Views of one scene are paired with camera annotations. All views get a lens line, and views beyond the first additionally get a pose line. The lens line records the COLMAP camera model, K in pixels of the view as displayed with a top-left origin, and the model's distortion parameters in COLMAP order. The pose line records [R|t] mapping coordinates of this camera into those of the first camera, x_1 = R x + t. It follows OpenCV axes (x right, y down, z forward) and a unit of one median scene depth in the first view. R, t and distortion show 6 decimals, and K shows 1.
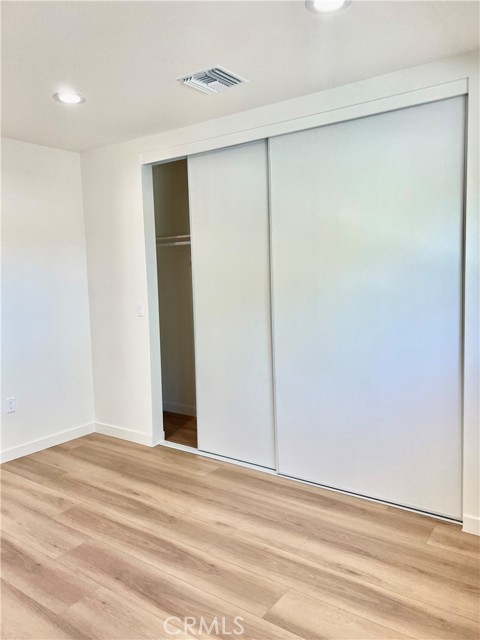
lens RADIAL K [[485.4, 0, 239.4], [0, 485.4, 318.6], [0, 0, 1]] dist [0.041311, -0.037104]
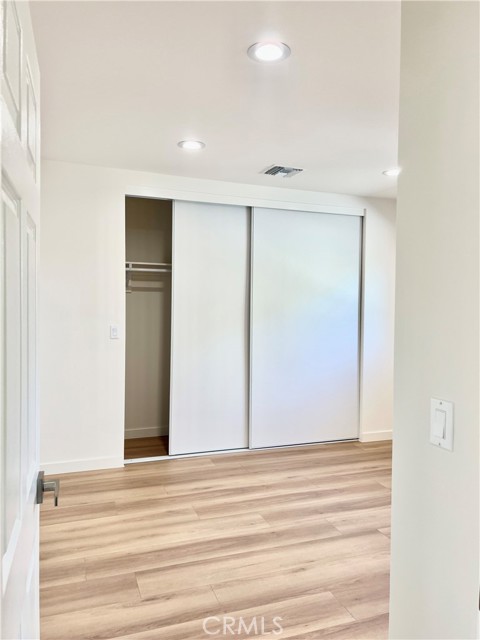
lens RADIAL K [[485.4, 0, 239.8], [0, 485.4, 317.6], [0, 0, 1]] dist [0.041311, -0.037104]
pose [[0.547609, 0.007611, 0.836700, -1.176399], [0.046689, 0.998123, -0.039637, 0.004956], [-0.835431, 0.060770, 0.546226, 0.288139]]
